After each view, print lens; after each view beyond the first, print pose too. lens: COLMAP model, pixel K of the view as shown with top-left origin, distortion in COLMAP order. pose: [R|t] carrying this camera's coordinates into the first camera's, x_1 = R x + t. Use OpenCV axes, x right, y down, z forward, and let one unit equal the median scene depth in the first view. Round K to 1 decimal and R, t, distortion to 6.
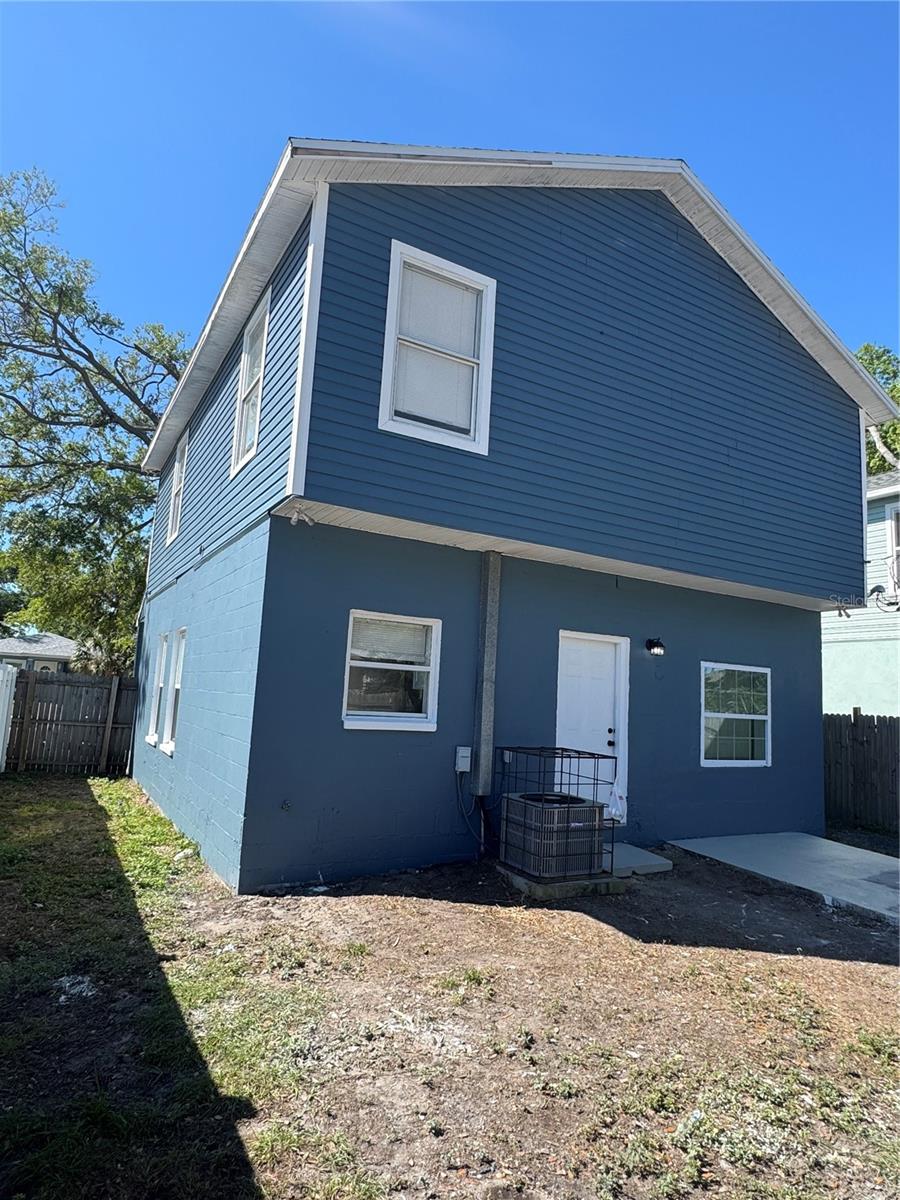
lens RADIAL K [[710.6, 0, 450.0], [0, 710.6, 600.0], [0, 0, 1]] dist [-0.005936, -0.000354]
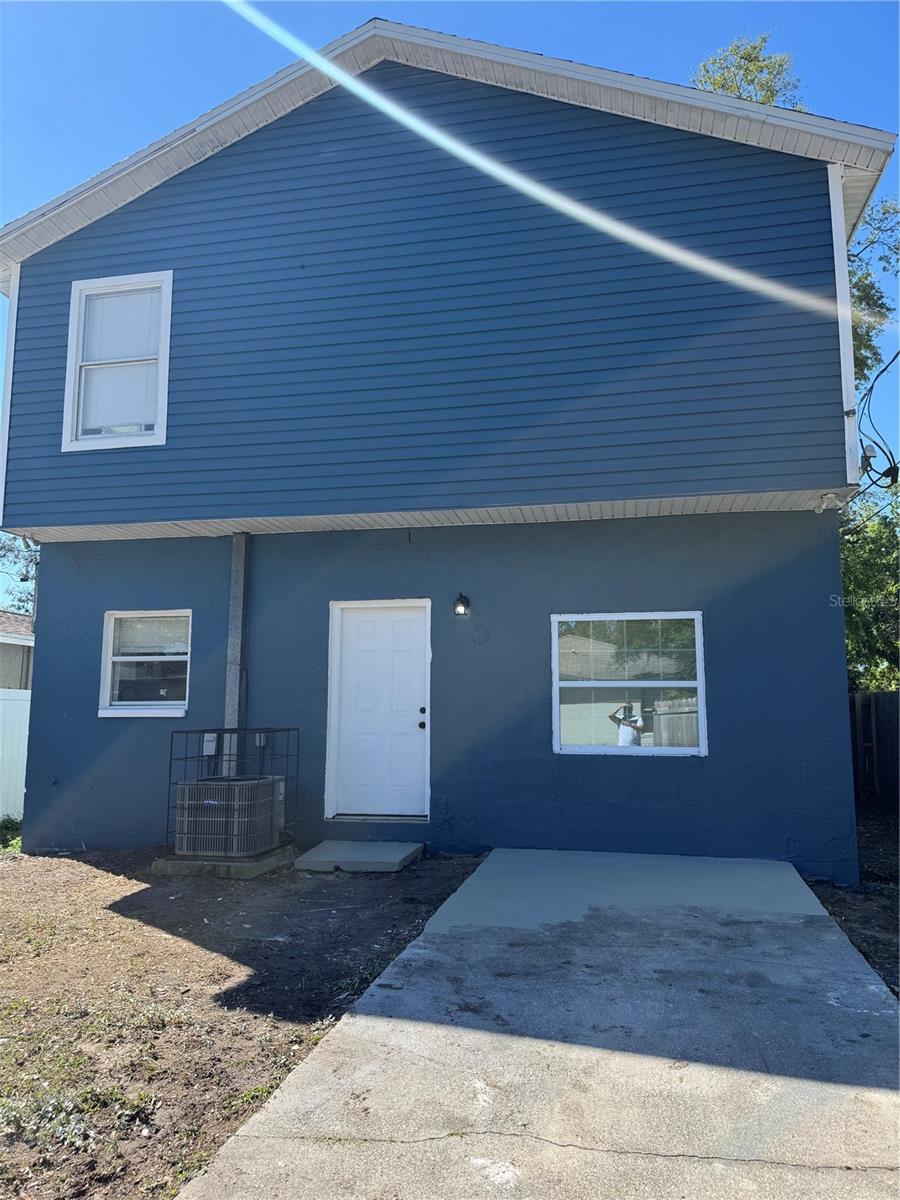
lens RADIAL K [[776.9, 0, 450.7], [0, 776.9, 622.8], [0, 0, 1]] dist [0.005907, -0.000036]
pose [[0.757898, -0.134216, -0.638417, 1.032648], [0.129920, 0.990058, -0.053907, 0.163424], [0.639305, -0.042087, 0.767800, 0.388288]]
